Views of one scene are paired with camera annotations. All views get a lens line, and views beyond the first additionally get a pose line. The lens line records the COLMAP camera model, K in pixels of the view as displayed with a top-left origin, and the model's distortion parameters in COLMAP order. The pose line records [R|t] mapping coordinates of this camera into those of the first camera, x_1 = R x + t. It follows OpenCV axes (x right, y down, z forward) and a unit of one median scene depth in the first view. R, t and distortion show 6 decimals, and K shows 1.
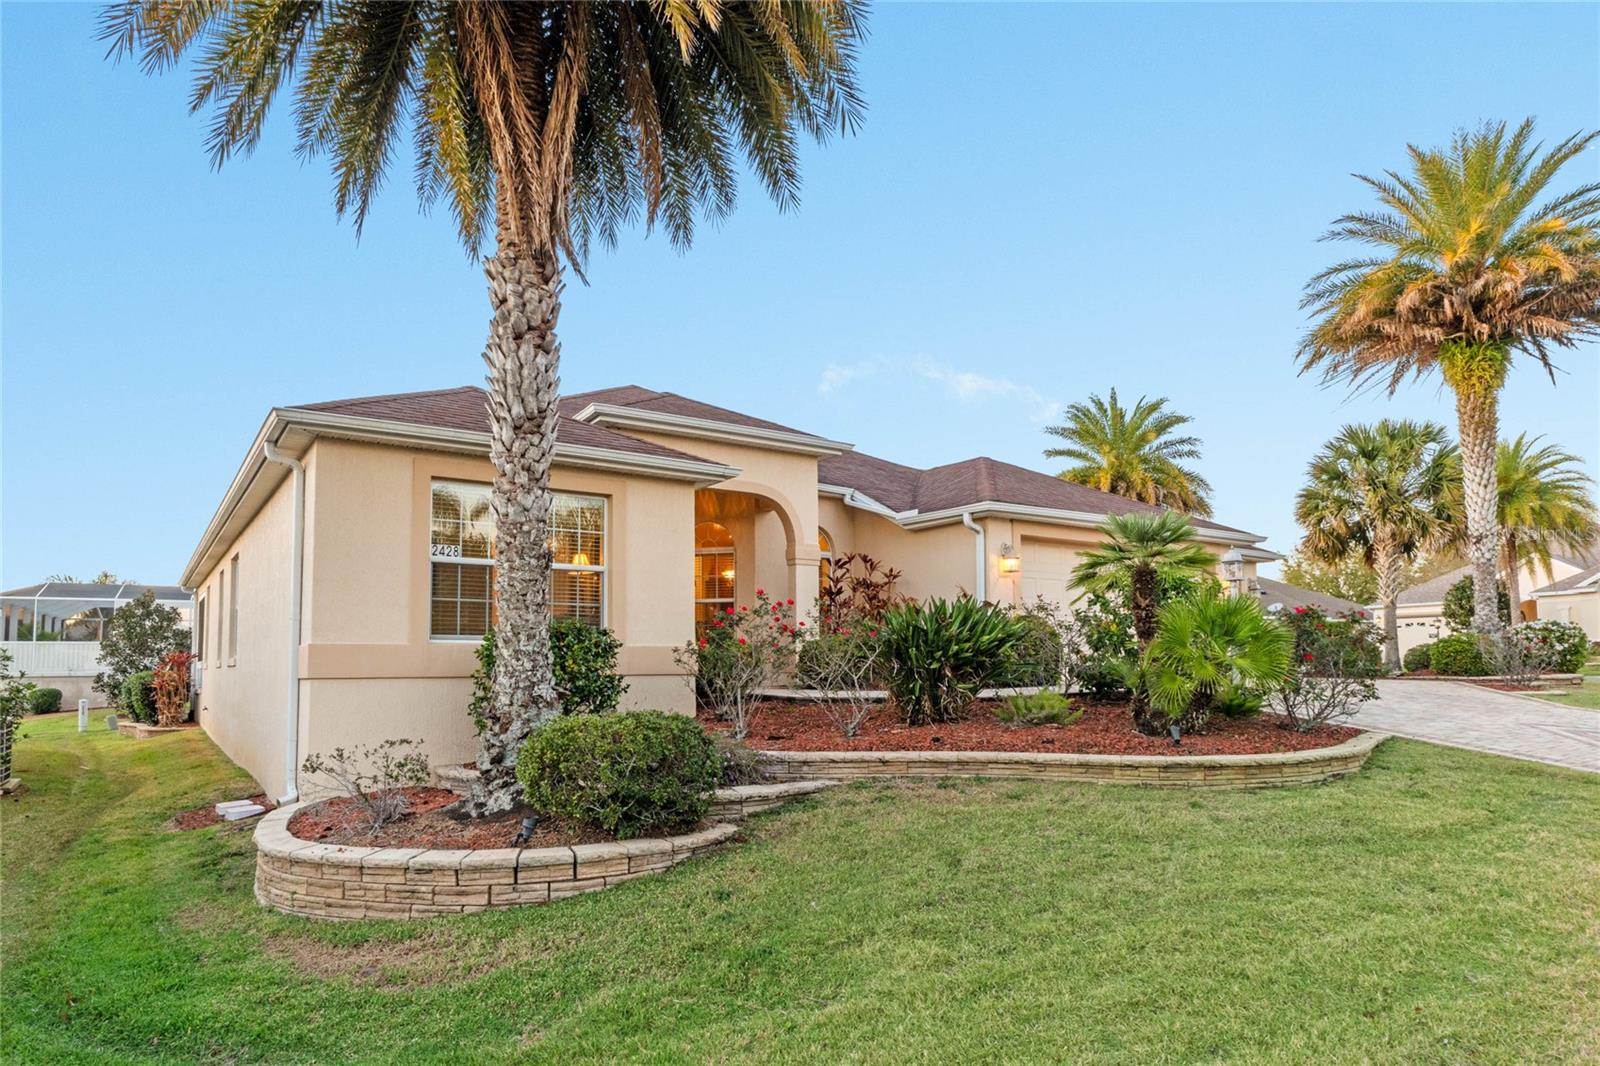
lens RADIAL K [[935.4, 0, 820.8], [0, 935.4, 610.0], [0, 0, 1]] dist [0.000707, -0.000667]
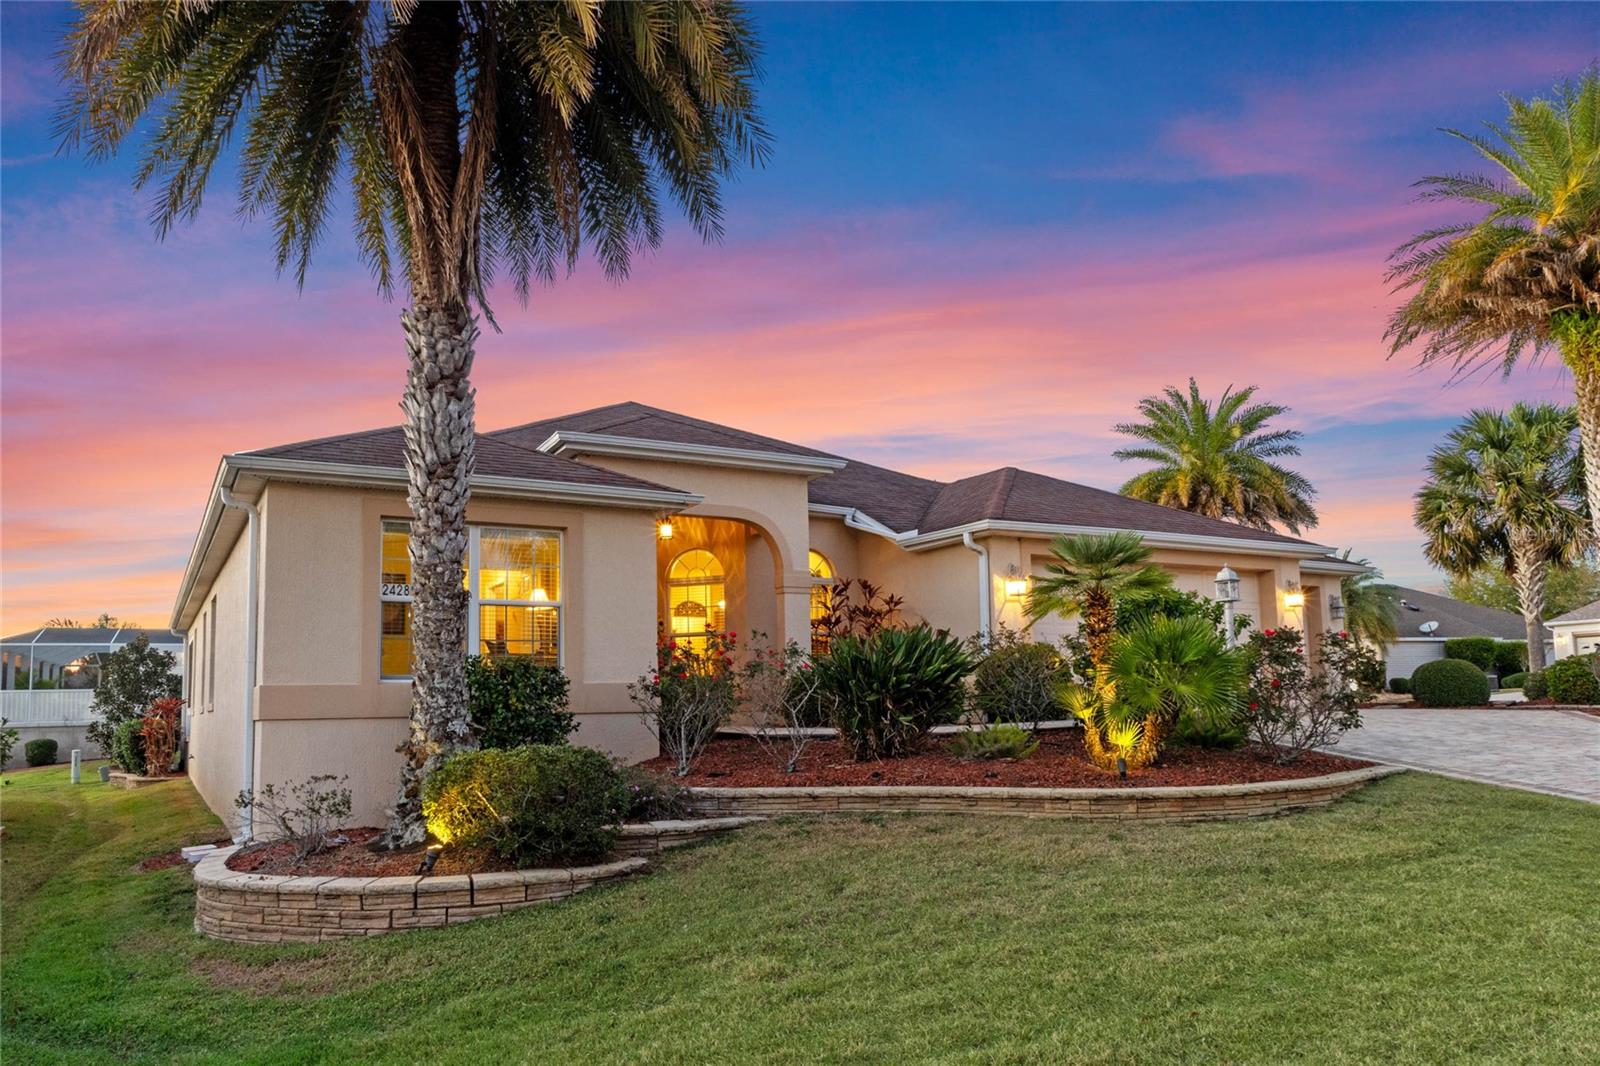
lens RADIAL K [[1088.7, 0, 796.5], [0, 1088.7, 610.3], [0, 0, 1]] dist [0.001822, -0.000325]
pose [[0.995491, -0.021980, -0.092272, 0.144729], [0.019359, 0.999386, -0.029206, 0.000382], [0.092857, 0.027288, 0.995305, -0.124760]]
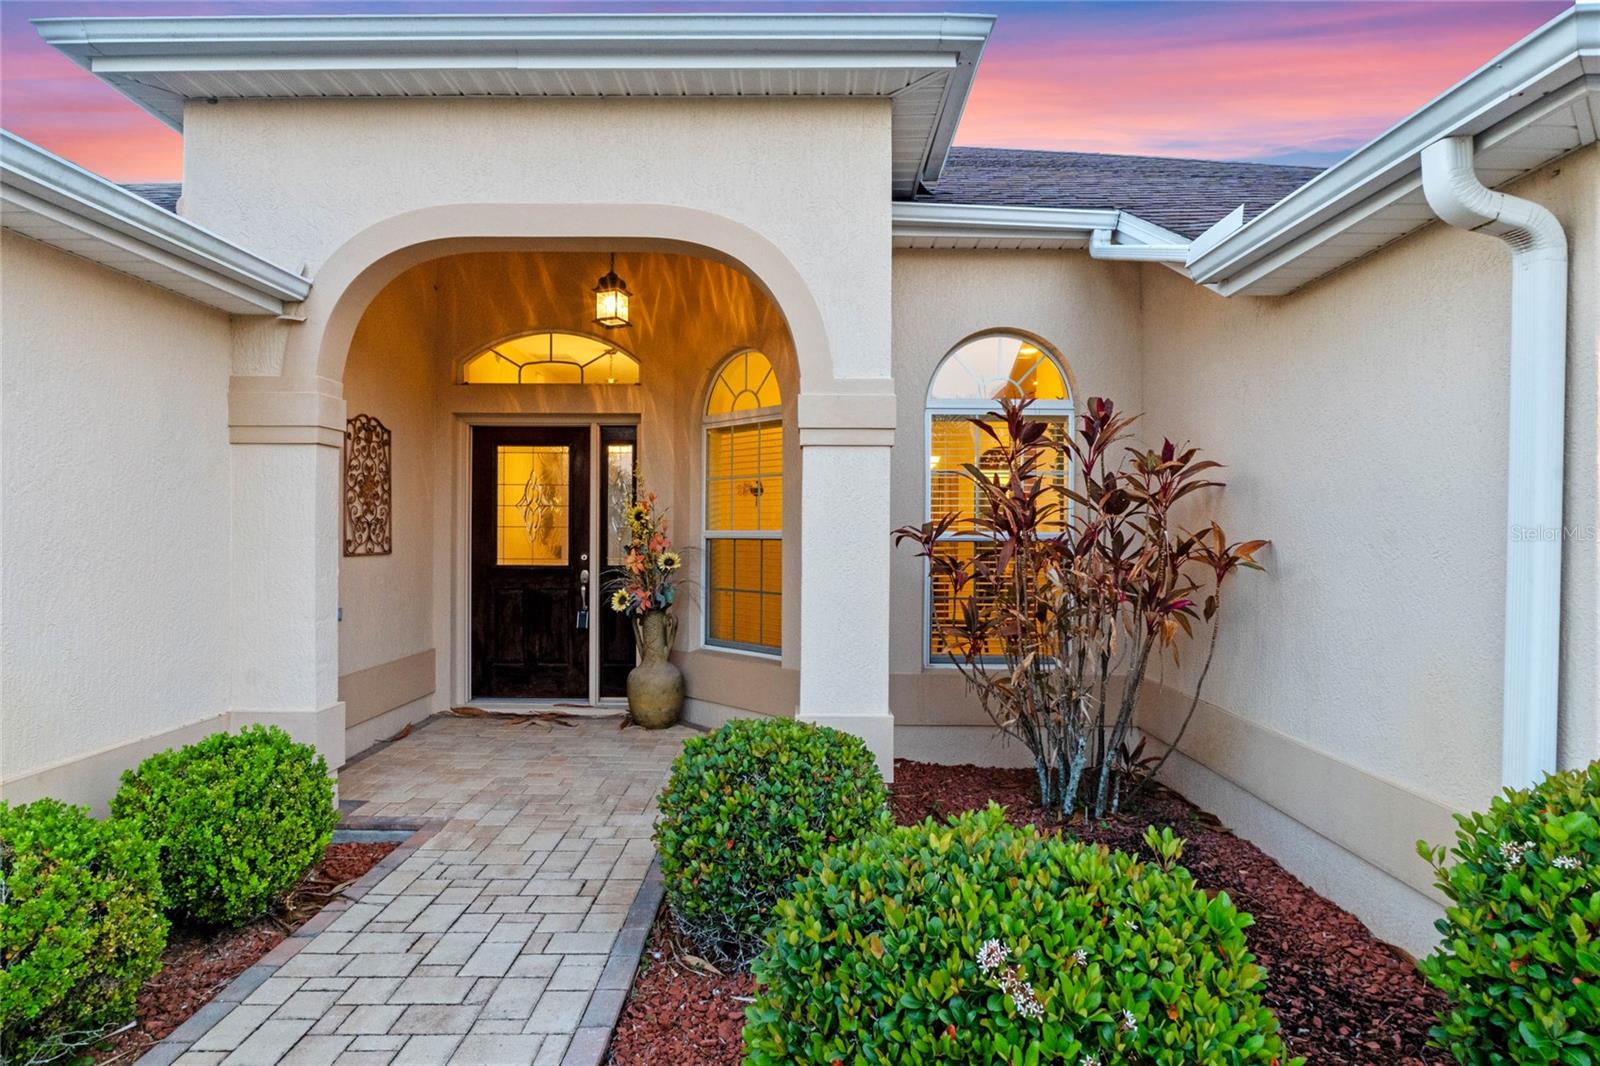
lens RADIAL K [[905.6, 0, 800.0], [0, 905.6, 533.0], [0, 0, 1]] dist [-0.000746, -0.000098]
pose [[0.809232, 0.011448, -0.587378, 0.265682], [0.023387, 0.998390, 0.051679, -0.059975], [0.587024, -0.055557, 0.807661, 1.275824]]
